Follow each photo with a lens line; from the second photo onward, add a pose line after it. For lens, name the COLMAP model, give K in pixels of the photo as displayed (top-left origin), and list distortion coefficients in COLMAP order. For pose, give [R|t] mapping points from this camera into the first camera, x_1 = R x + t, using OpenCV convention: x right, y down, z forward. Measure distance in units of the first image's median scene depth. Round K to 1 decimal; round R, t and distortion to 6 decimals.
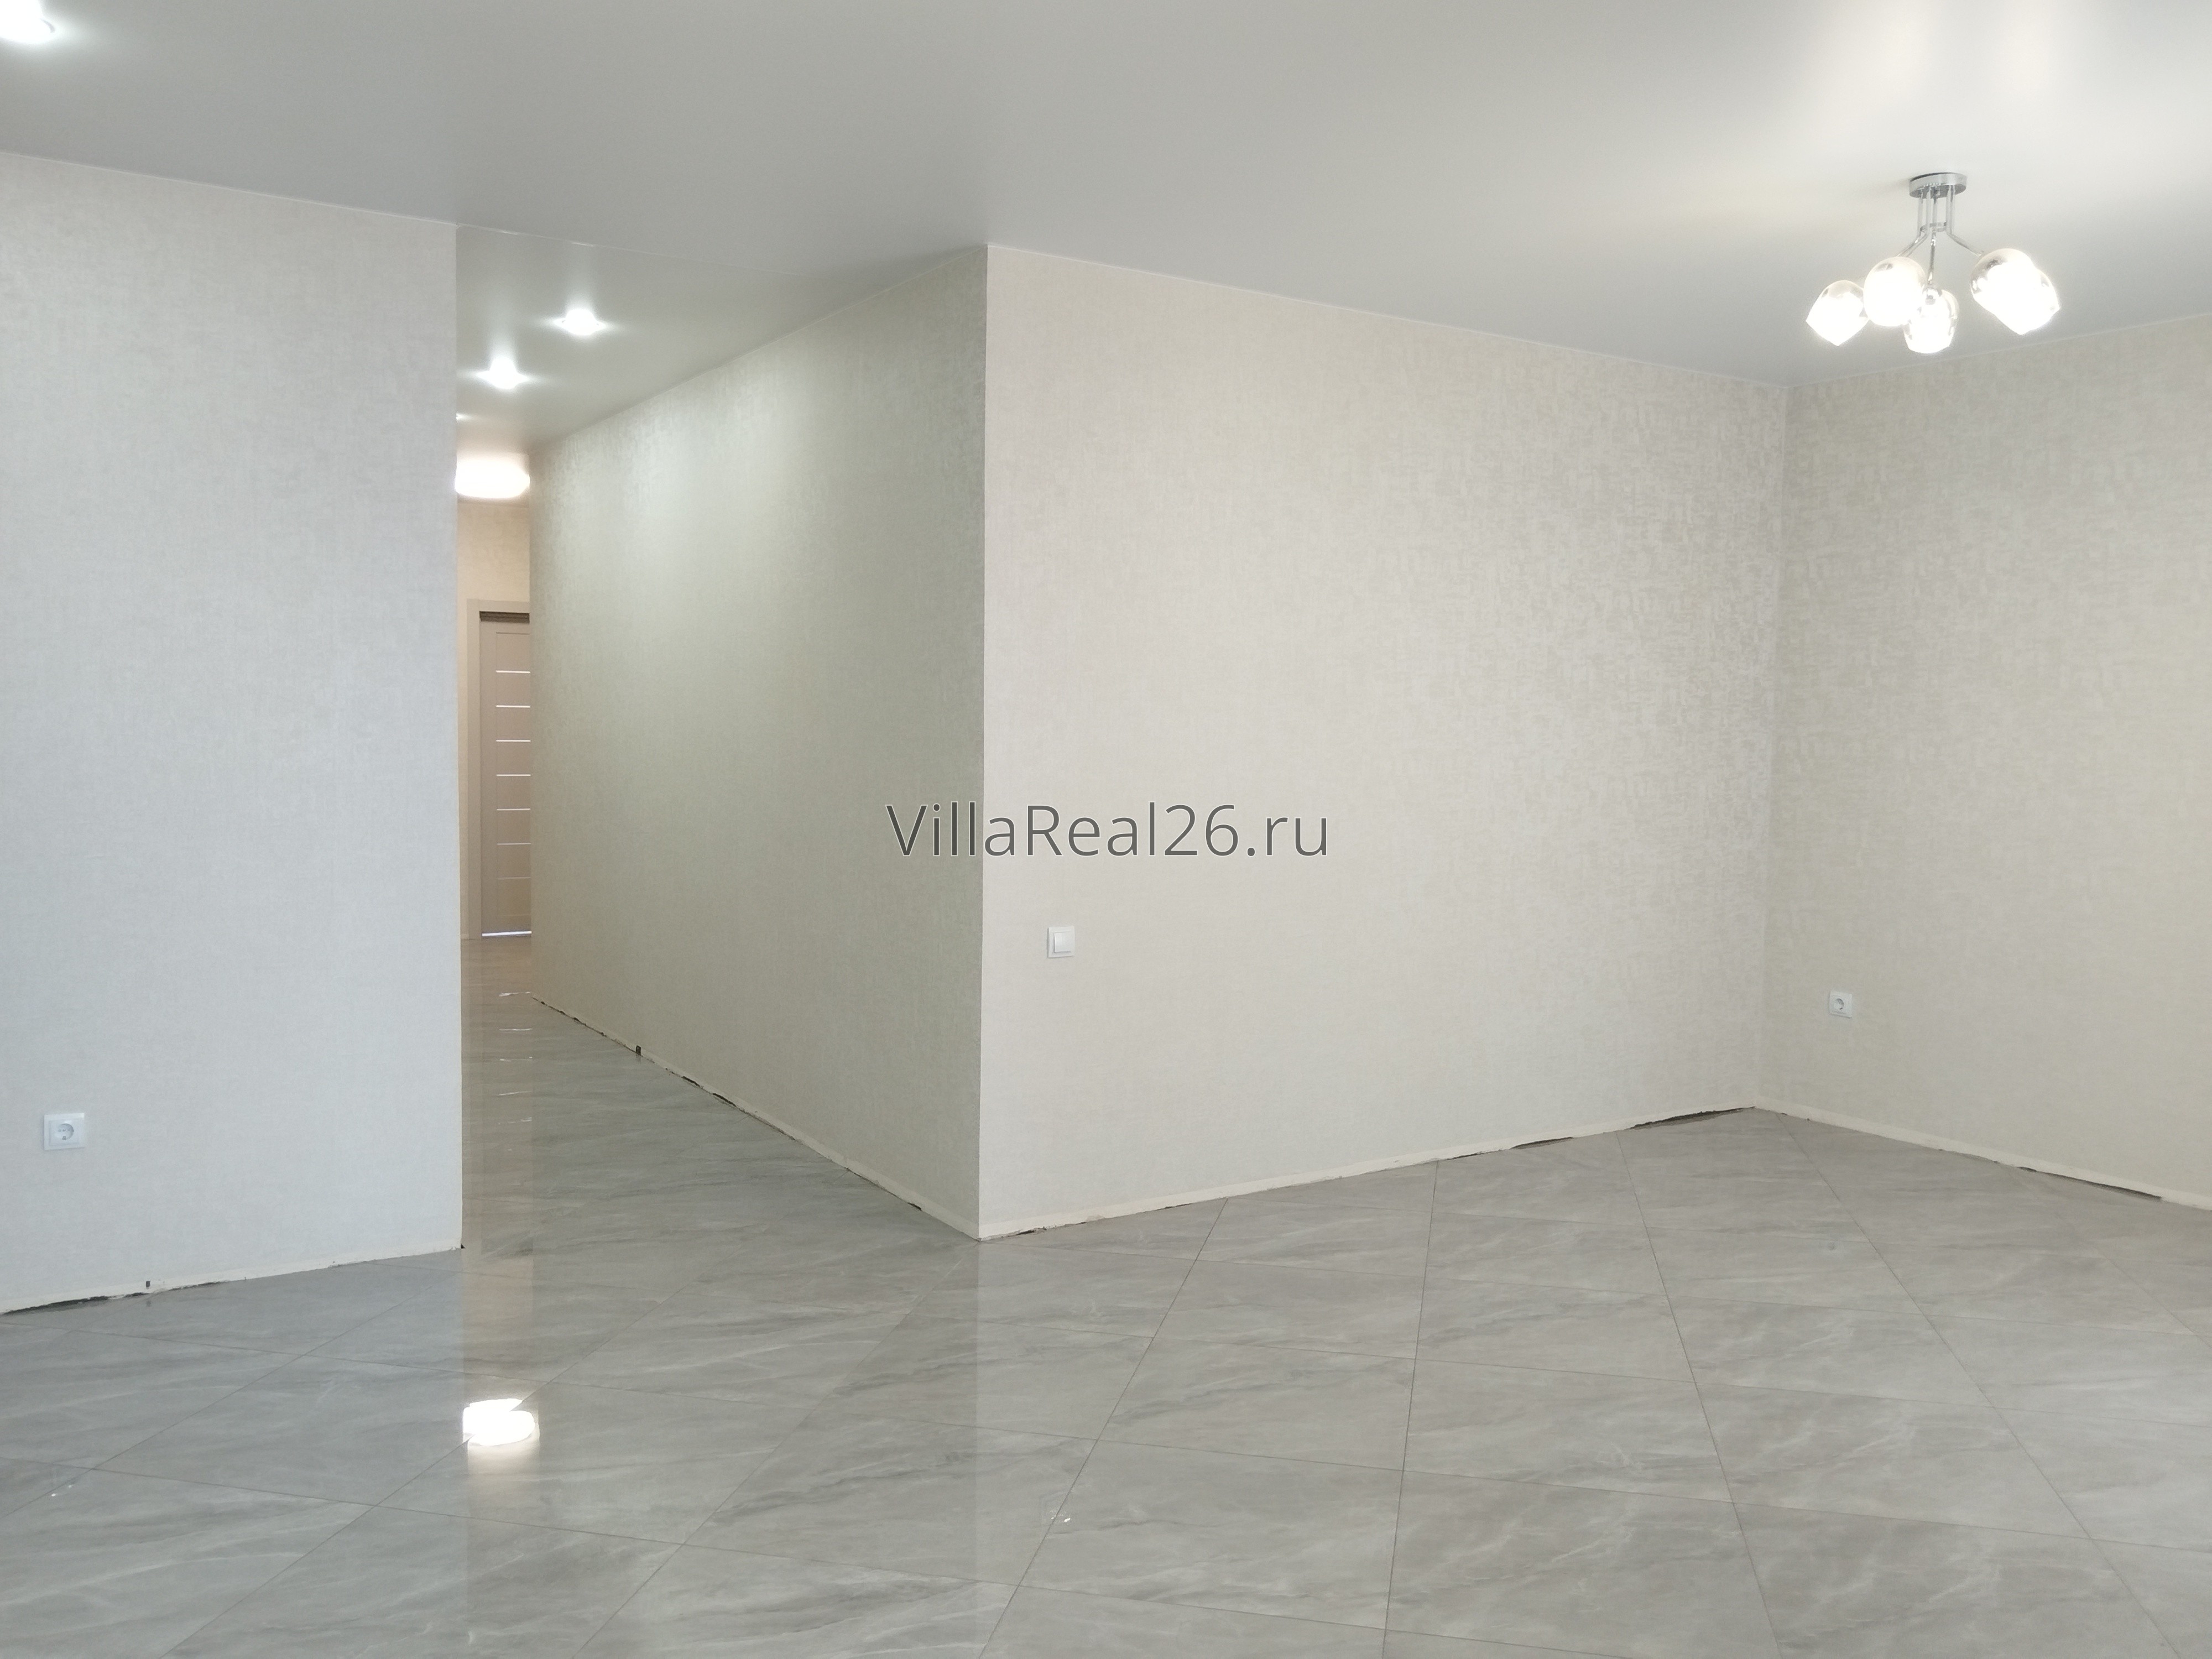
lens RADIAL K [[1729.5, 0, 1106.0], [0, 1729.5, 829.5], [0, 0, 1]] dist [0.003364, 0.004050]
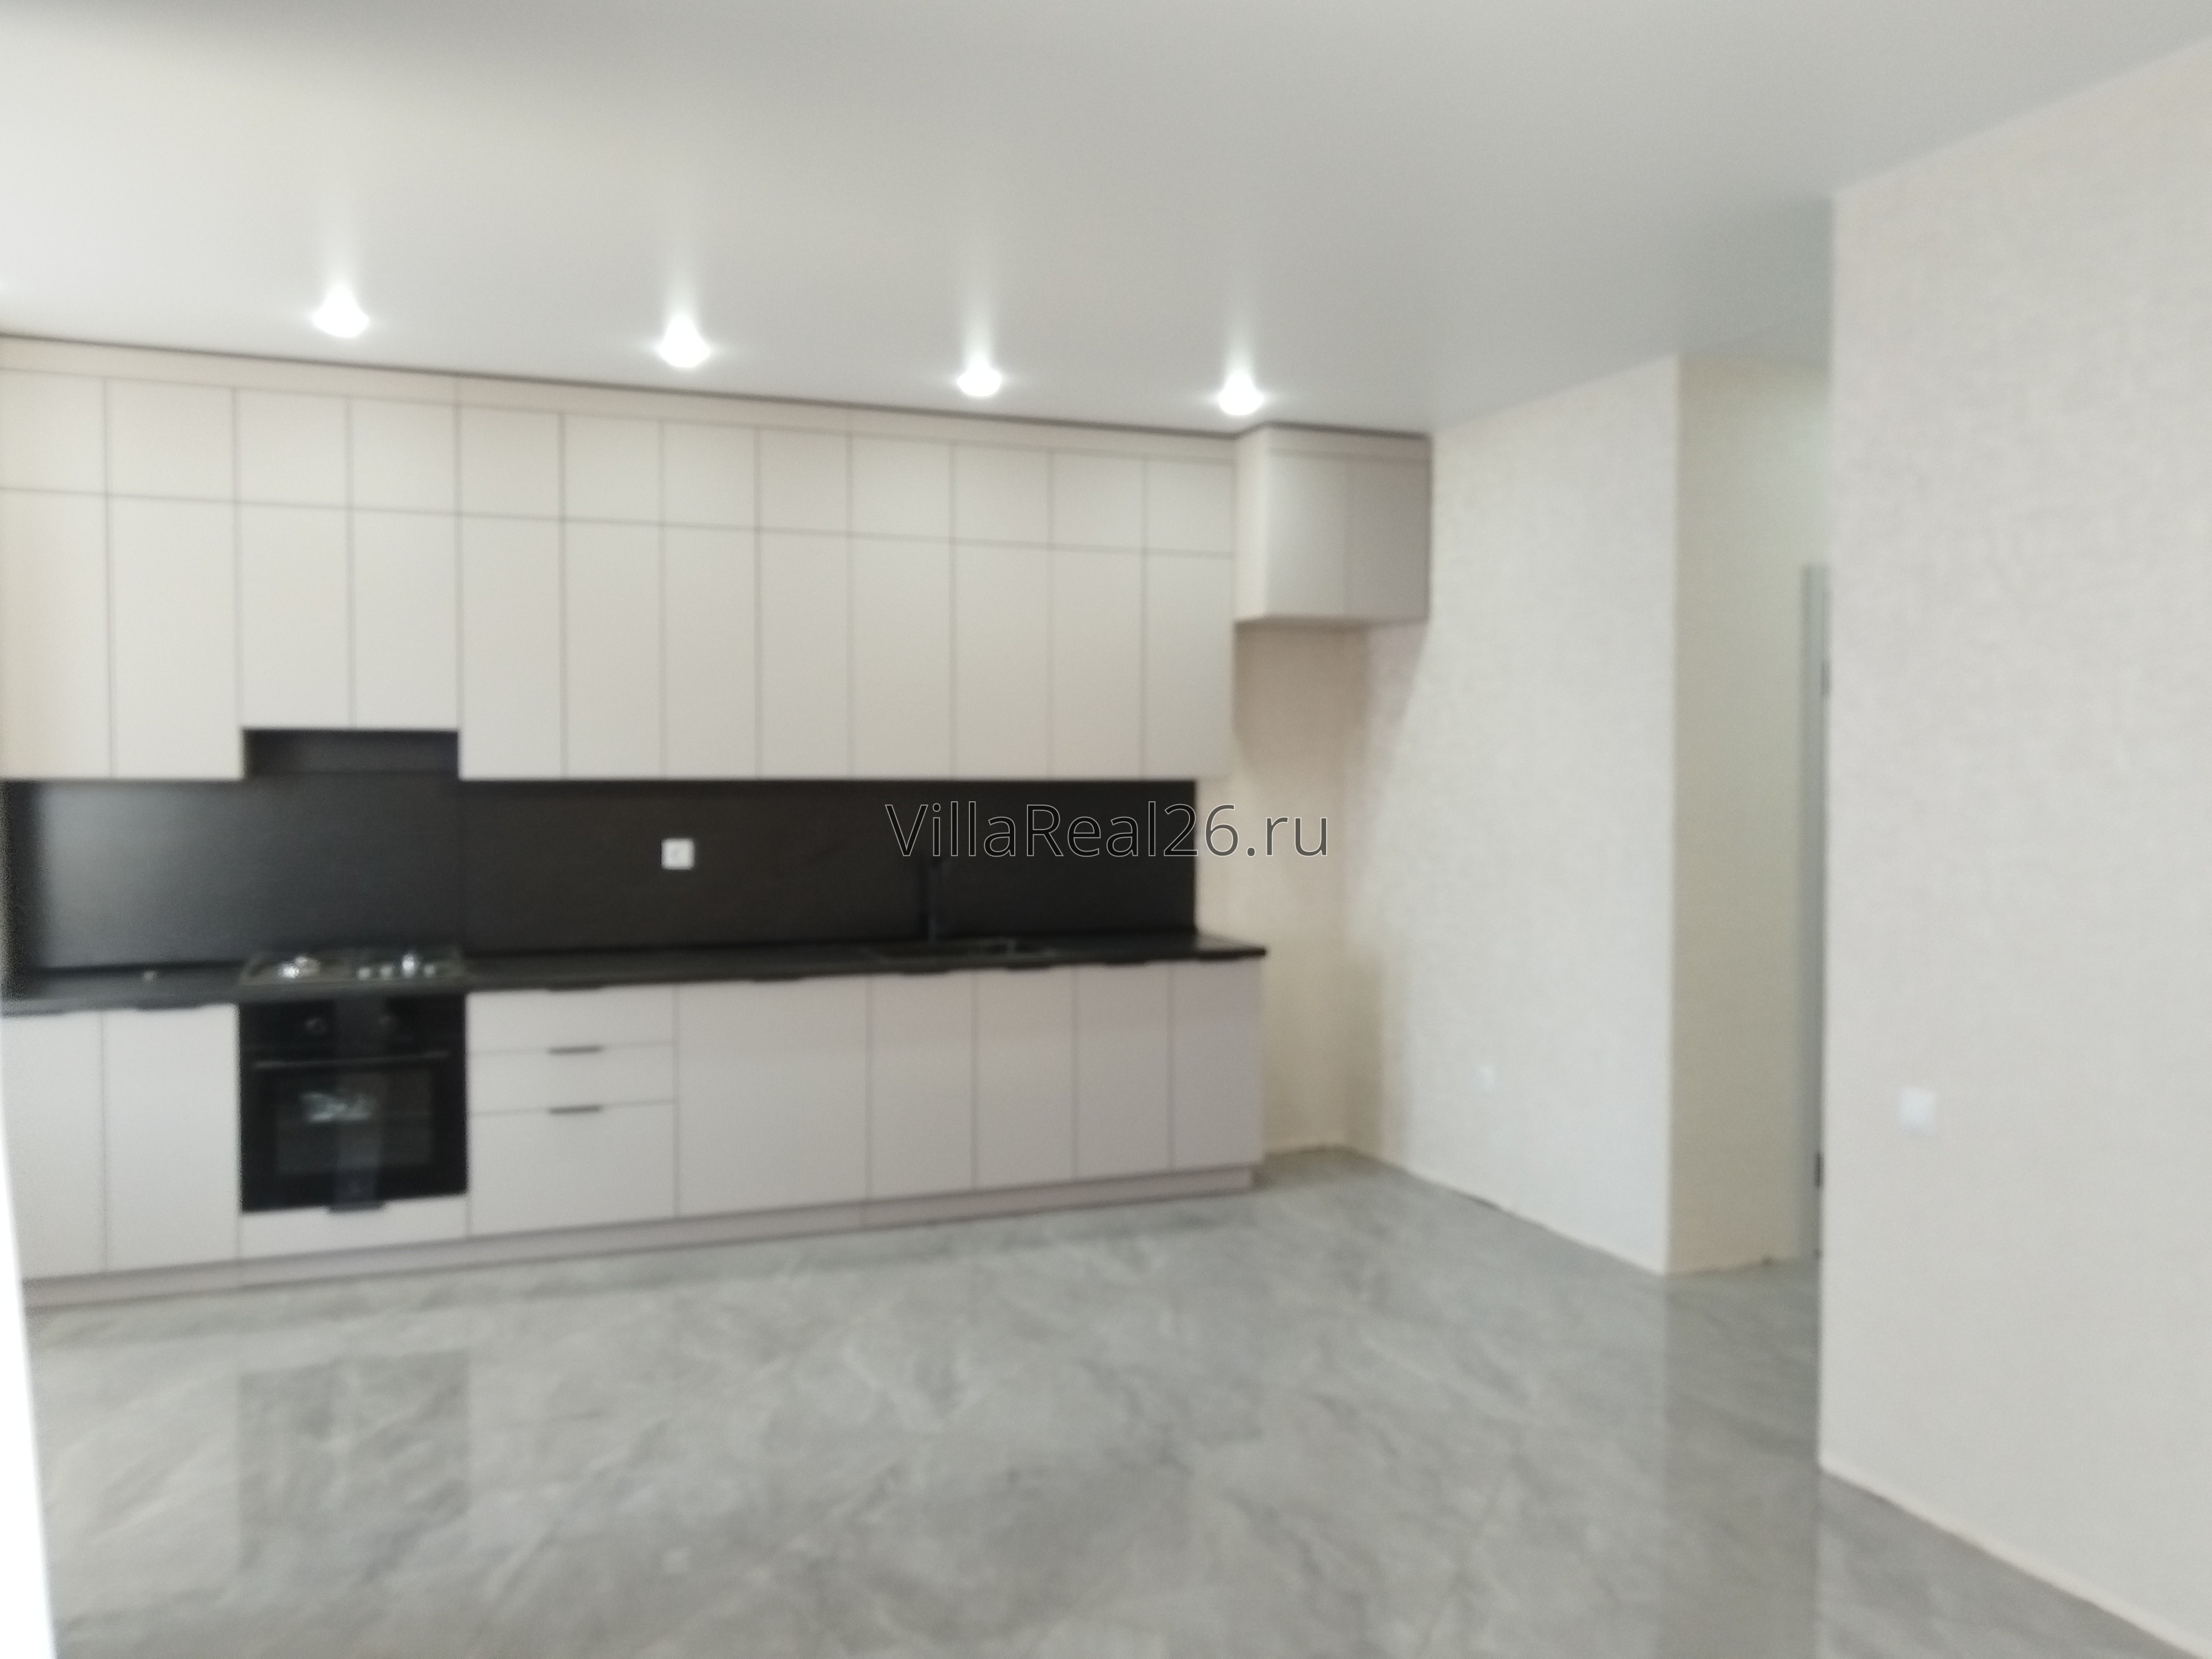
lens RADIAL K [[1712.7, 0, 1106.0], [0, 1712.7, 829.5], [0, 0, 1]] dist [0.007715, 0.002722]
pose [[-0.190489, 0.019321, -0.981499, 0.929062], [-0.065393, 0.997336, 0.032325, -0.064206], [0.979509, 0.070340, -0.188718, 1.026135]]
